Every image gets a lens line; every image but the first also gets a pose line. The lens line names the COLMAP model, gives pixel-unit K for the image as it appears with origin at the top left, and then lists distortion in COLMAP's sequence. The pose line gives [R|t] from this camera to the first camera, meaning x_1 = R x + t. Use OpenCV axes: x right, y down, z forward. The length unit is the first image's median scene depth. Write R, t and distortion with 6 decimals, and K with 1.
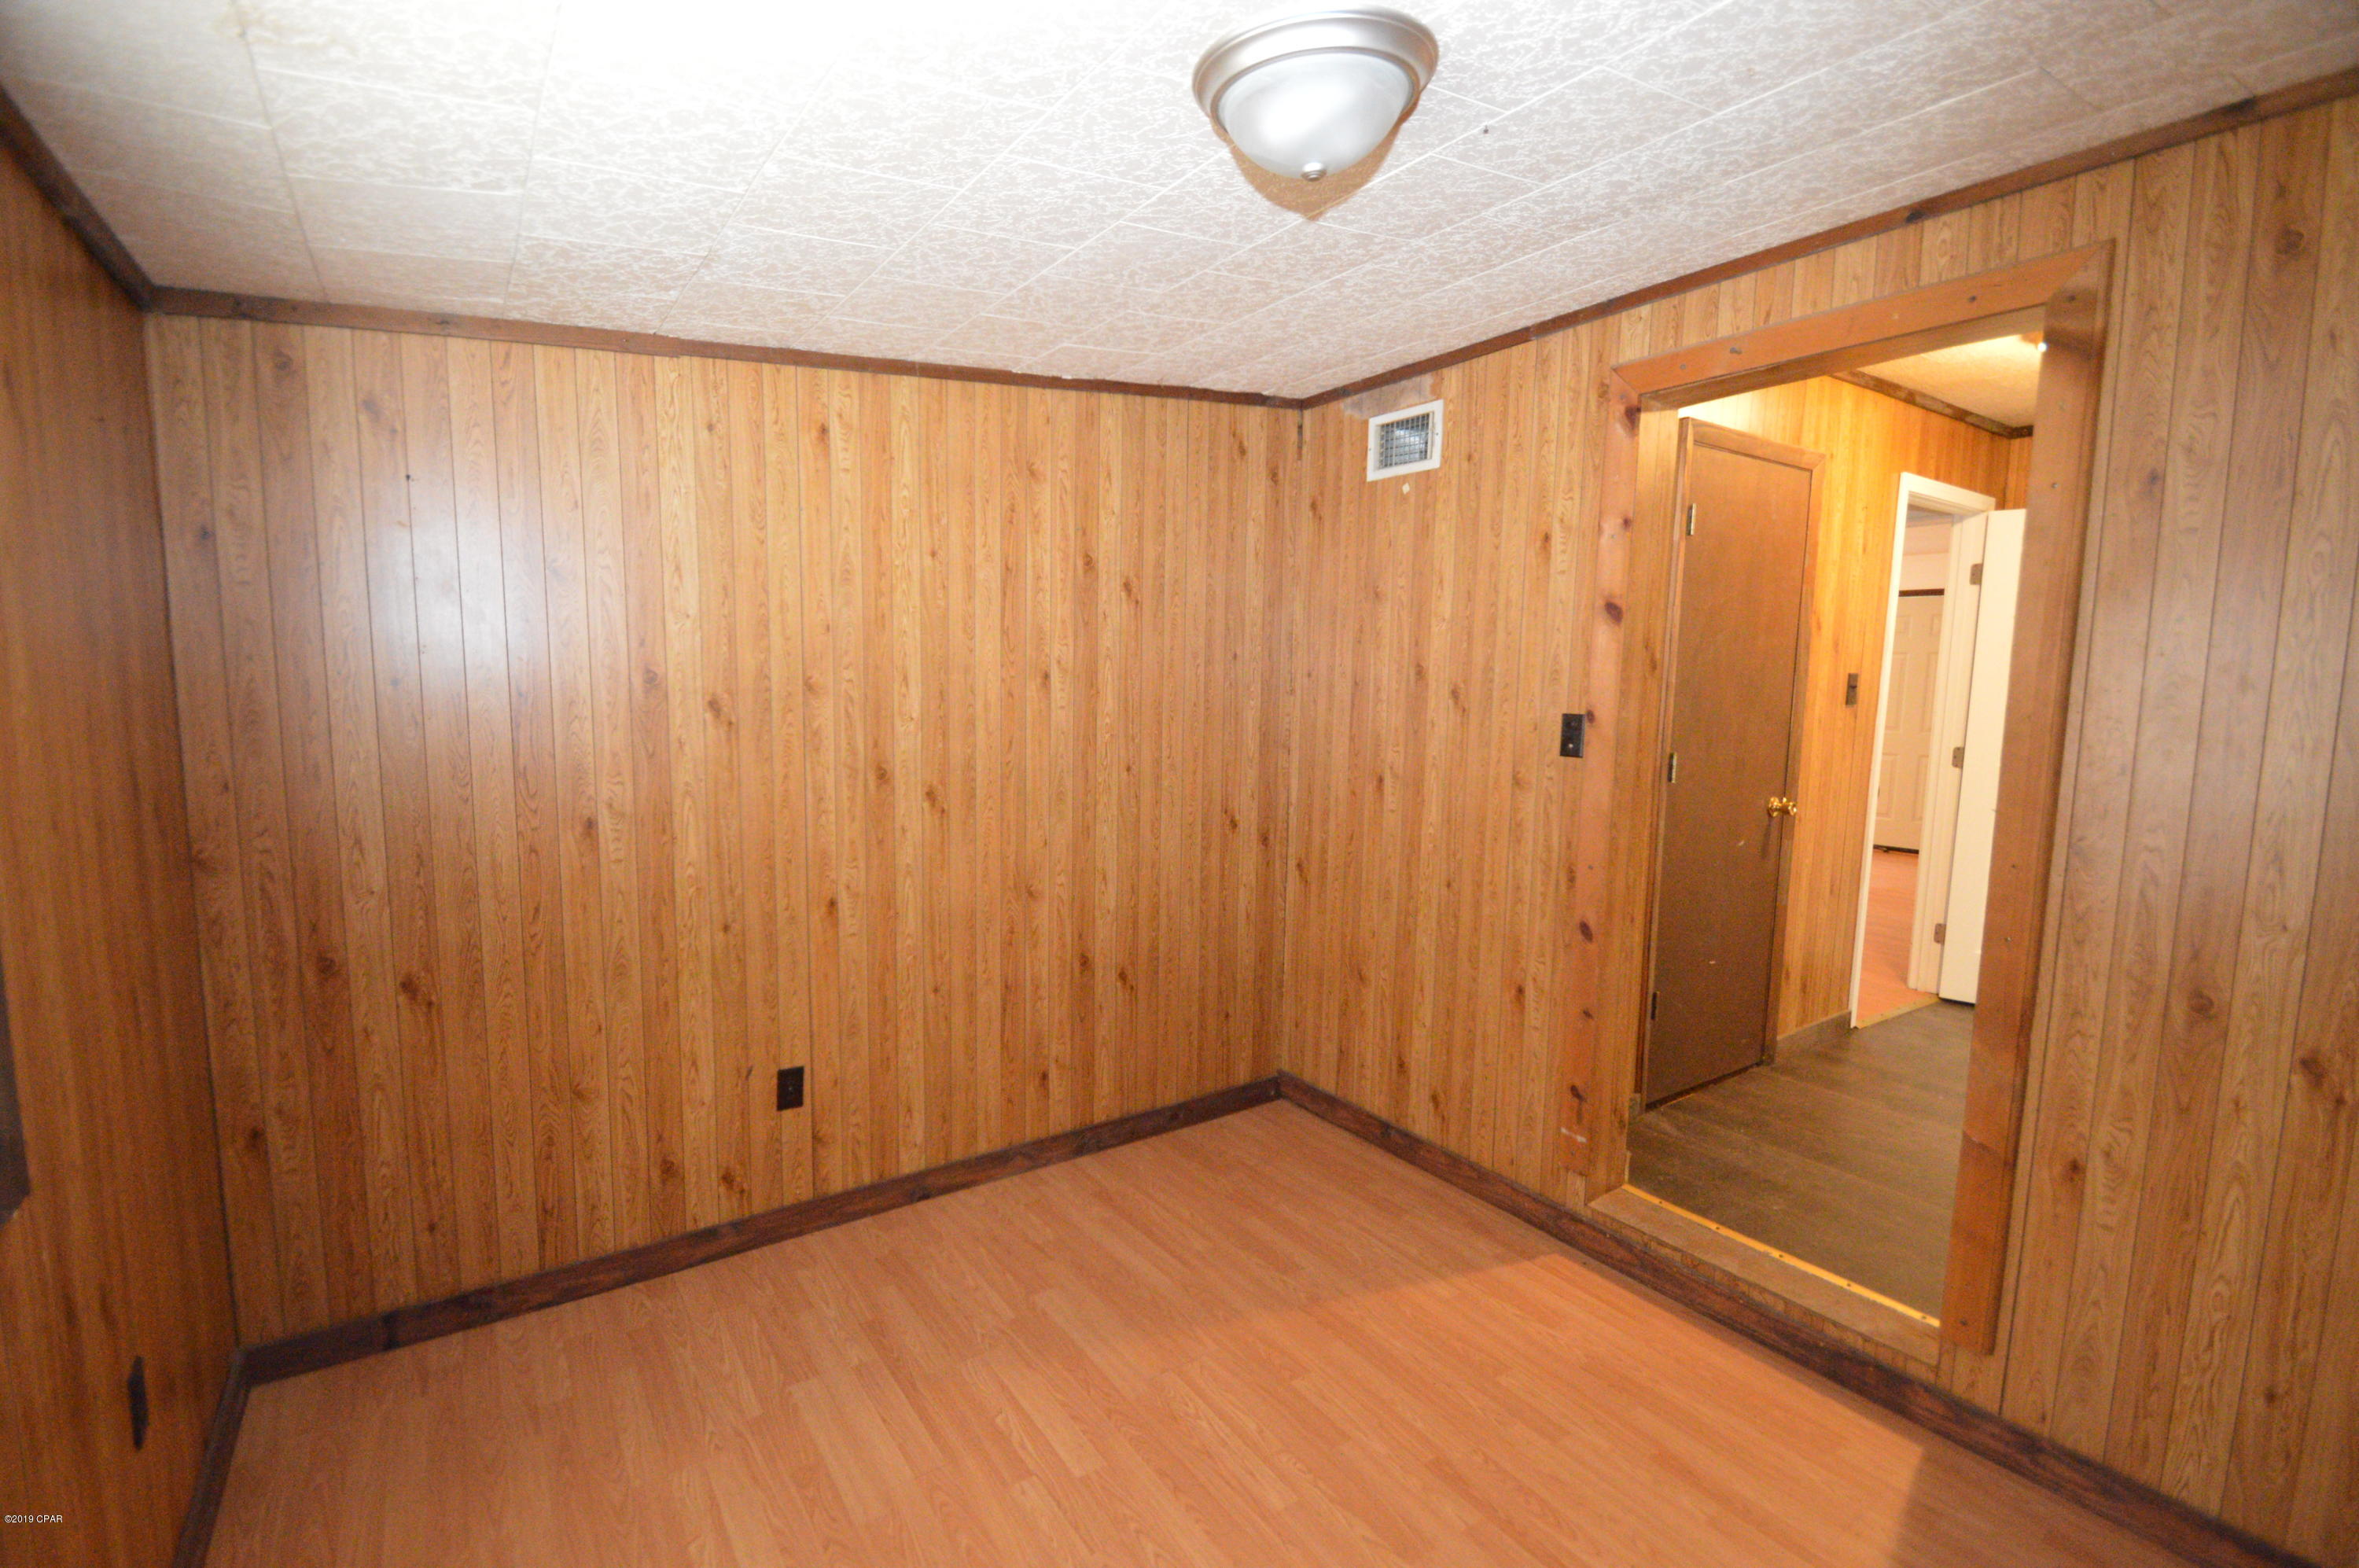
lens RADIAL K [[1050.9, 0, 1156.7], [0, 1050.9, 793.9], [0, 0, 1]] dist [0.019815, -0.020047]
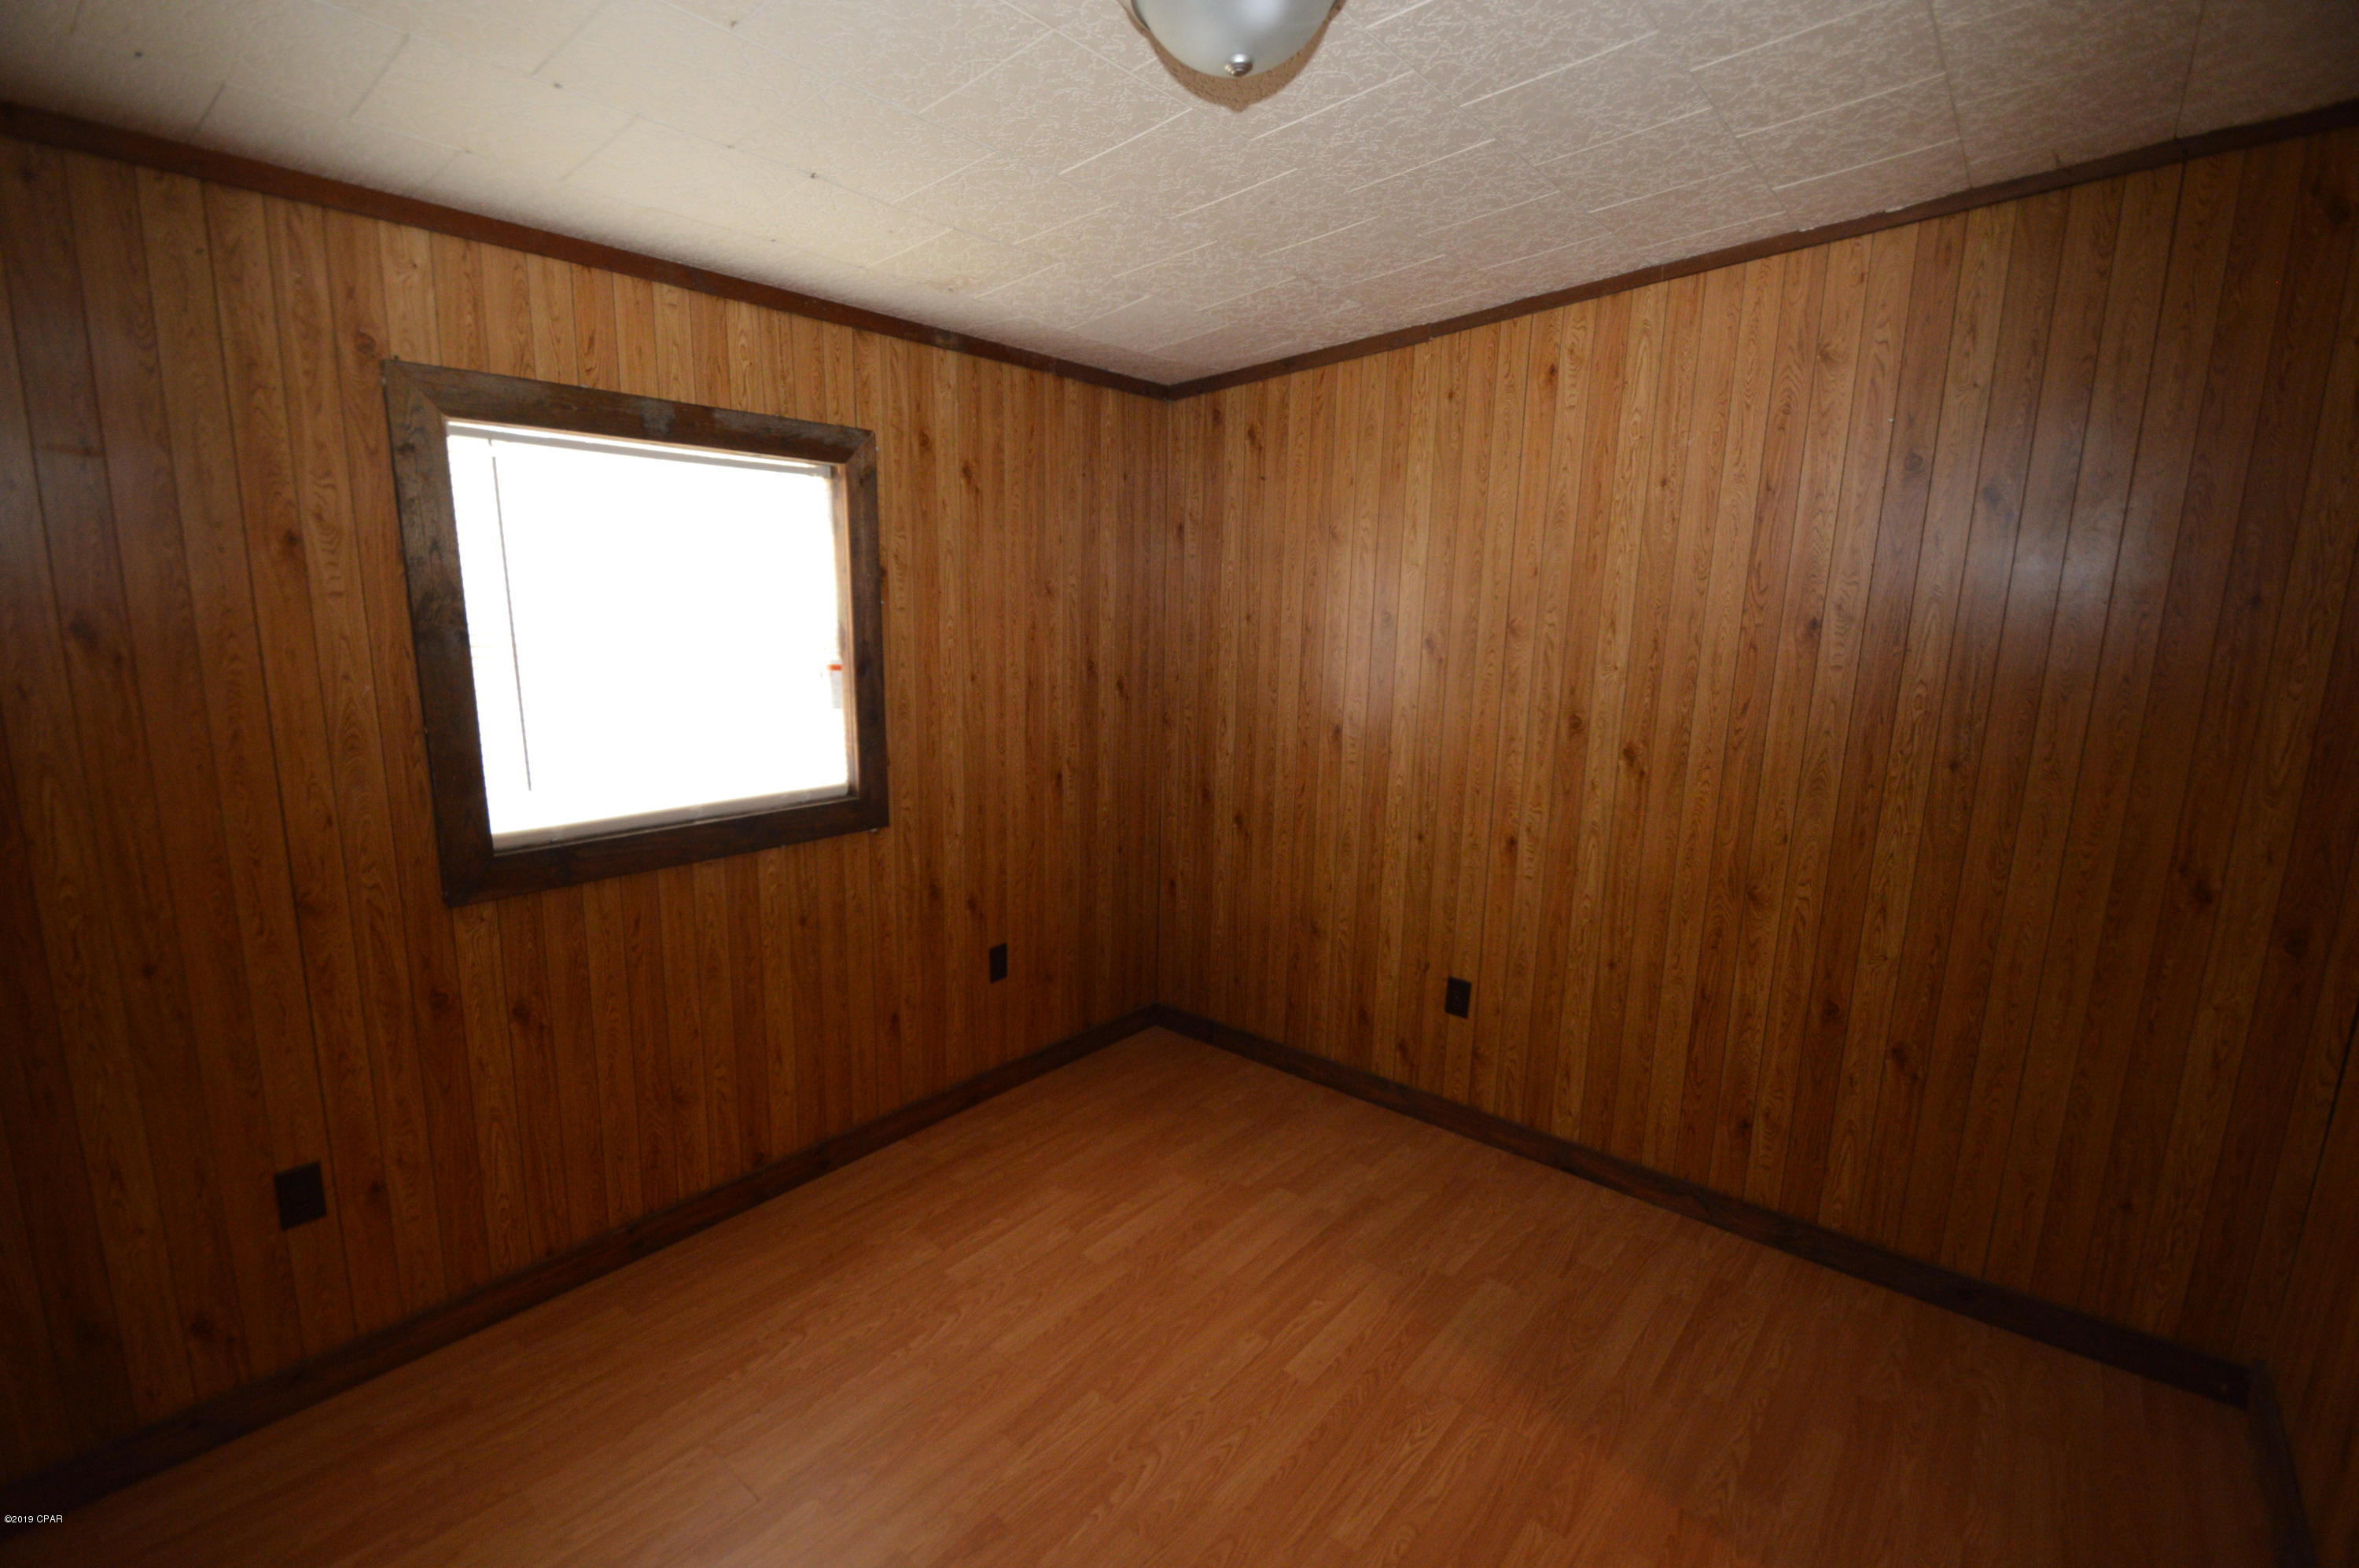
lens RADIAL K [[1043.5, 0, 1144.3], [0, 1043.5, 792.5], [0, 0, 1]] dist [0.000915, 0.000194]
pose [[0.269615, 0.173346, -0.947237, 0.572266], [-0.123234, 0.981787, 0.144592, -0.048020], [0.955050, 0.077748, 0.286067, 0.372012]]
